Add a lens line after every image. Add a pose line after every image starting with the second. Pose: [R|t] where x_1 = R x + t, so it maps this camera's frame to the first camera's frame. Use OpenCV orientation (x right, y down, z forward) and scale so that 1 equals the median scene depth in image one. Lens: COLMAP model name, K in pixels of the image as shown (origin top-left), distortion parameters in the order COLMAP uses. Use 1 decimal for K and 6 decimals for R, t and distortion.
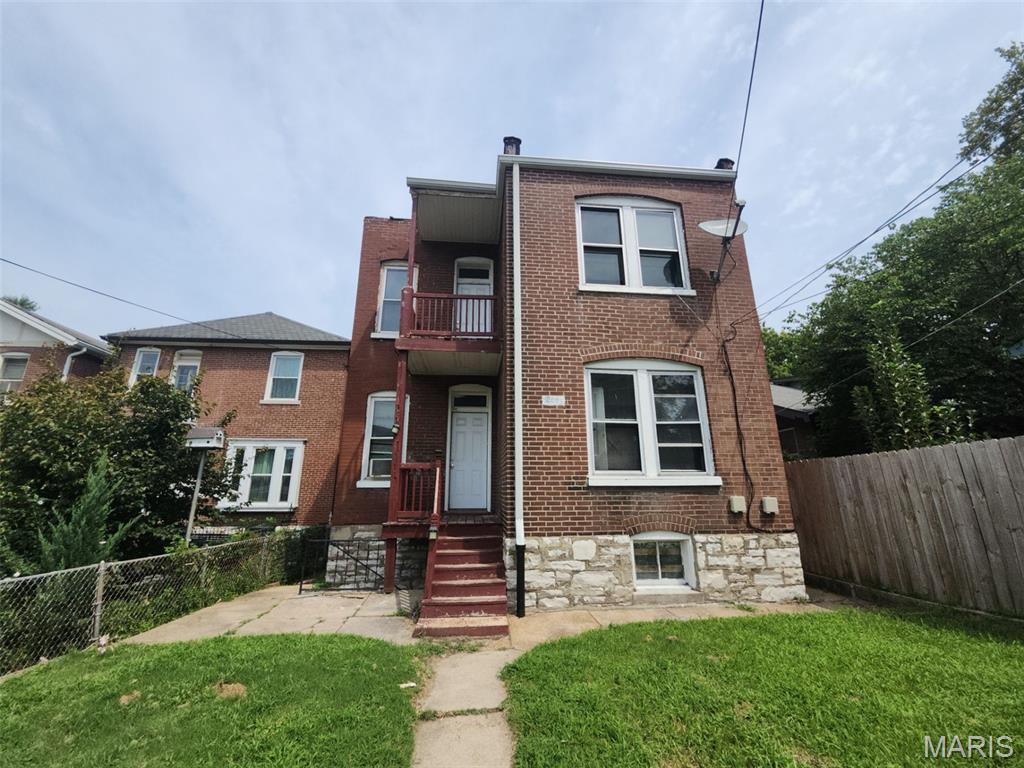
lens RADIAL K [[408.5, 0, 518.0], [0, 408.5, 380.3], [0, 0, 1]] dist [-0.014370, -0.000340]
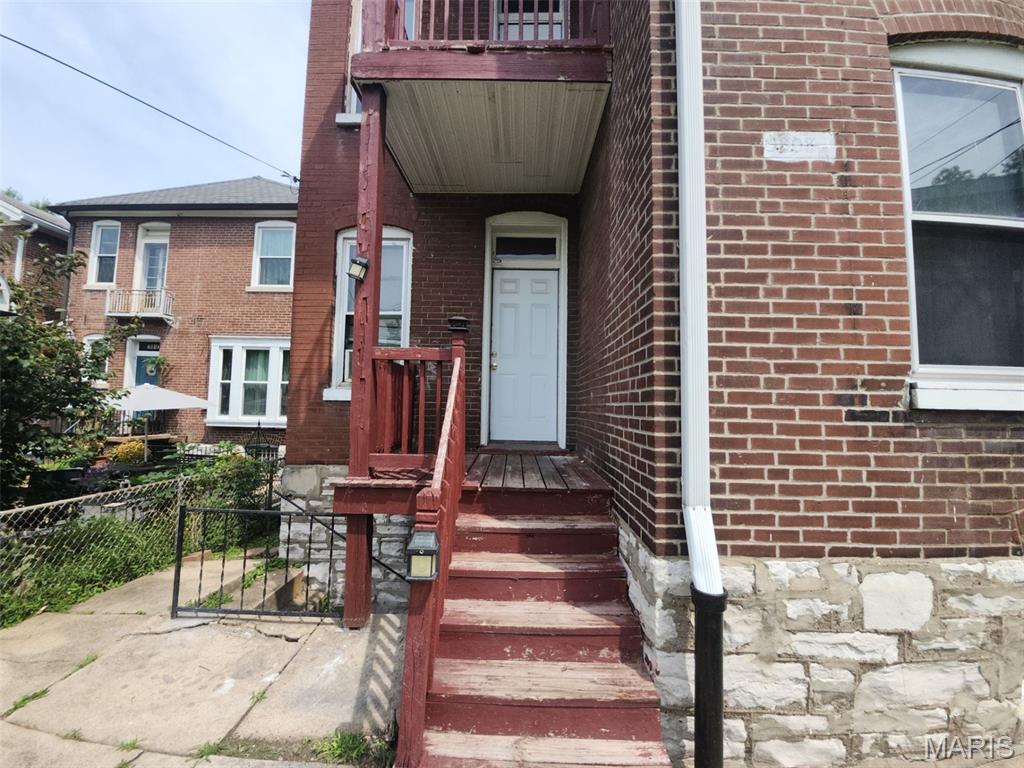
lens RADIAL K [[408.5, 0, 518.0], [0, 408.5, 380.3], [0, 0, 1]] dist [-0.014370, -0.000340]
pose [[0.994036, 0.016062, -0.107859, -0.098102], [0.005713, 0.980063, 0.198604, 0.170282], [0.108898, -0.198036, 0.974127, 0.654627]]
